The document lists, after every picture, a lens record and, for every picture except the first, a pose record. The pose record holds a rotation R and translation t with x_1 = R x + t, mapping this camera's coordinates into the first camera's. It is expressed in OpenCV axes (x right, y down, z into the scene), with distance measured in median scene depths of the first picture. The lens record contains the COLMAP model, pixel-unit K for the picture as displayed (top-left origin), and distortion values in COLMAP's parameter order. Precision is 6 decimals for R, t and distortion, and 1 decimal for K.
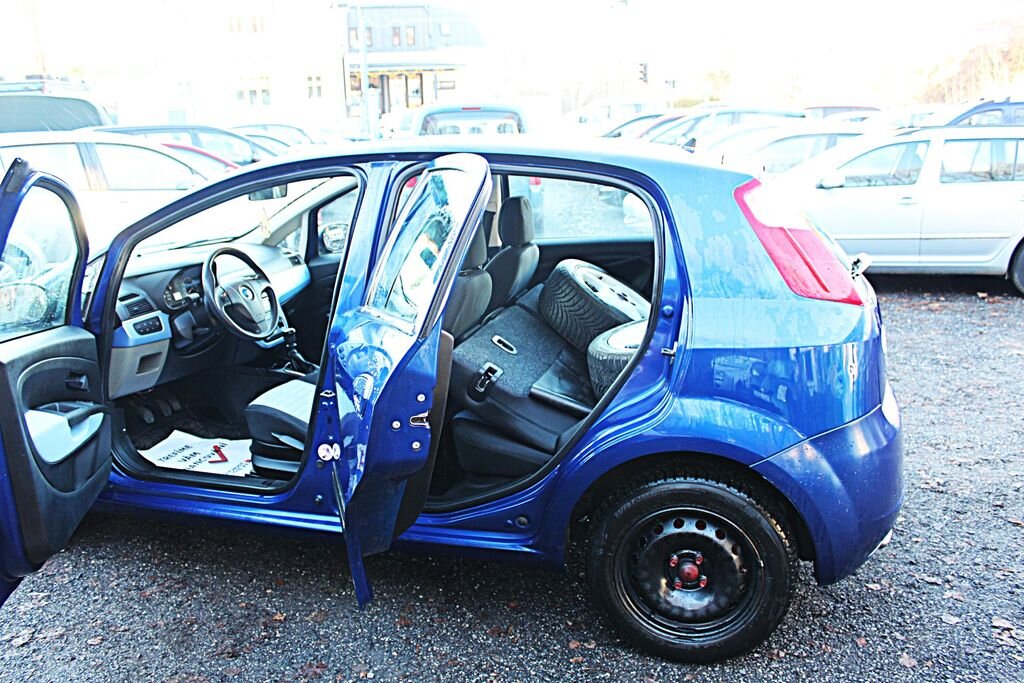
lens RADIAL K [[851.9, 0, 512.0], [0, 851.9, 341.5], [0, 0, 1]] dist [-0.169275, 0.155360]
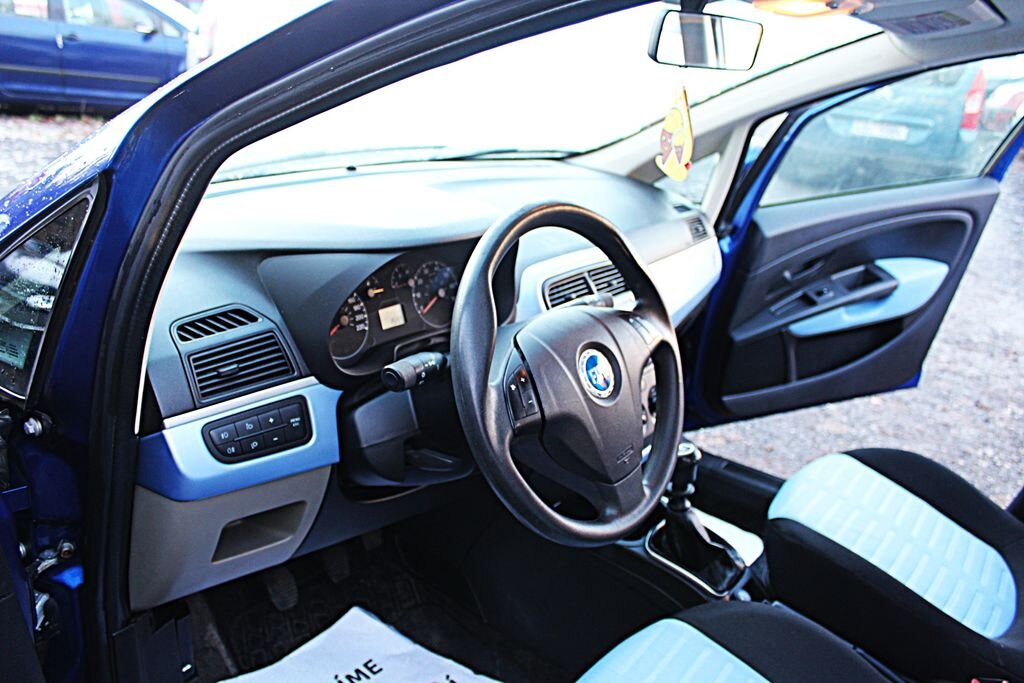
lens RADIAL K [[851.9, 0, 512.0], [0, 851.9, 341.5], [0, 0, 1]] dist [-0.169275, 0.155360]
pose [[0.923826, 0.210410, -0.319802, -0.260645], [-0.177623, 0.975634, 0.128799, -0.104377], [0.339110, -0.062184, 0.938689, 0.738530]]
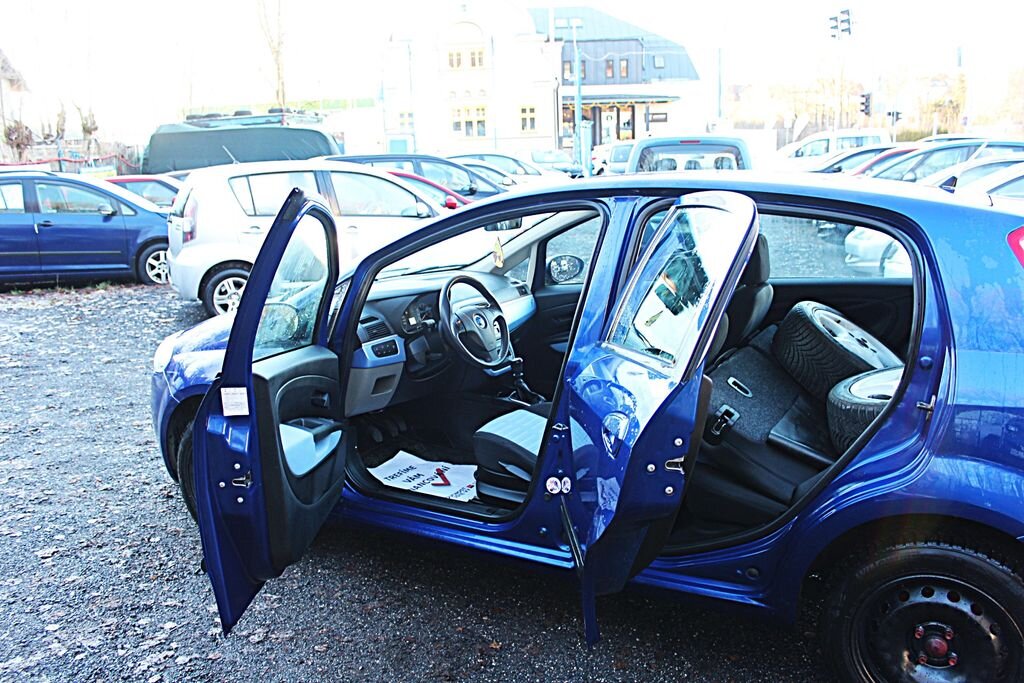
lens RADIAL K [[851.9, 0, 512.0], [0, 851.9, 341.5], [0, 0, 1]] dist [-0.169275, 0.155360]
pose [[0.971484, 0.047096, -0.232380, -0.039295], [-0.055457, 0.998023, -0.029575, -0.005202], [0.230528, 0.041619, 0.972175, 0.007364]]
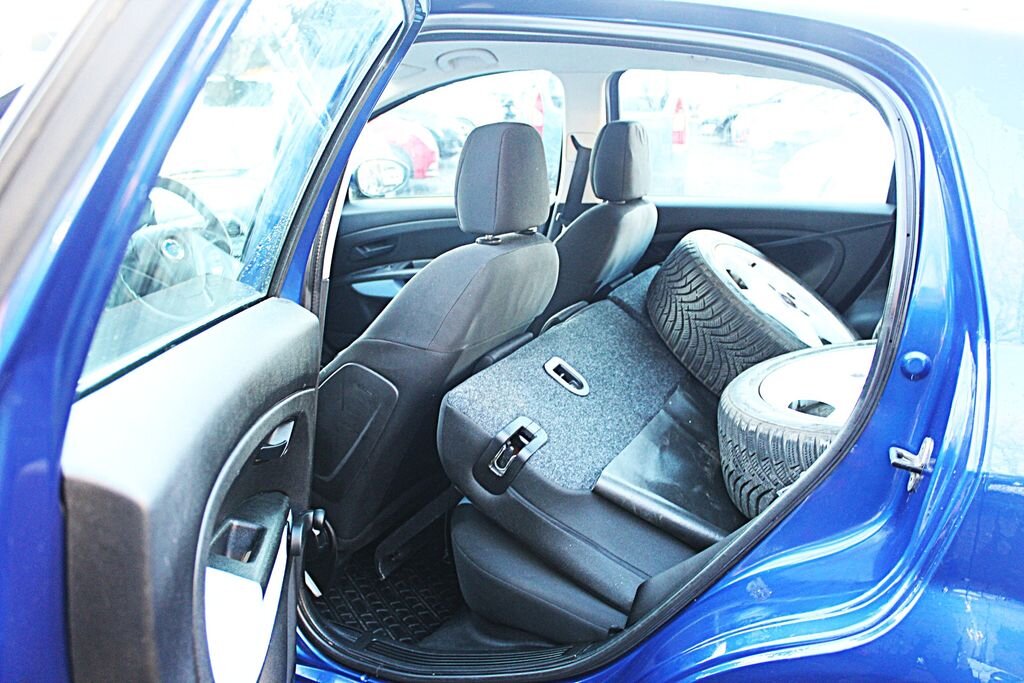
lens RADIAL K [[851.9, 0, 512.0], [0, 851.9, 341.5], [0, 0, 1]] dist [-0.169275, 0.155360]
pose [[0.983963, 0.088311, -0.154974, 0.037774], [-0.082140, 0.995568, 0.045792, -0.039214], [0.158331, -0.032328, 0.986857, 0.441724]]
